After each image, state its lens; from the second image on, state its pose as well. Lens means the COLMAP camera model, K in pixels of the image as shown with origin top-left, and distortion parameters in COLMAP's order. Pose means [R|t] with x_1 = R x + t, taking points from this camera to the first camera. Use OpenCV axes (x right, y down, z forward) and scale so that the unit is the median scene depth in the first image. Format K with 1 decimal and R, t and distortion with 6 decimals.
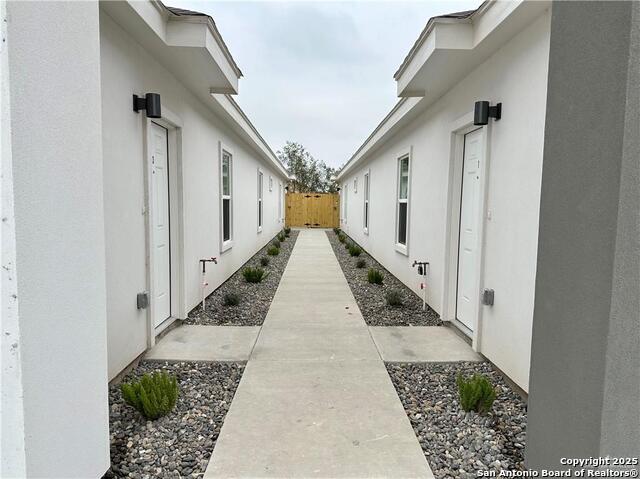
lens RADIAL K [[446.3, 0, 320.2], [0, 446.3, 239.7], [0, 0, 1]] dist [-0.000747, -0.000008]
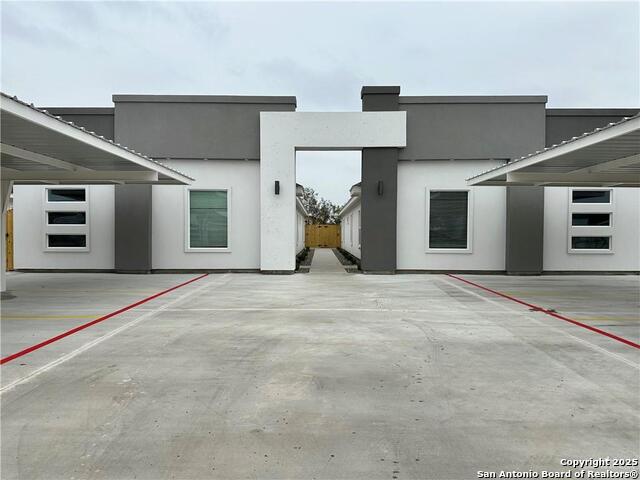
lens RADIAL K [[447.2, 0, 319.6], [0, 447.2, 240.8], [0, 0, 1]] dist [0.000078, 0.000000]
pose [[0.999739, -0.008383, -0.021267, 0.002815], [0.006994, 0.997890, -0.064547, 0.048174], [0.021763, 0.064381, 0.997688, -0.503141]]
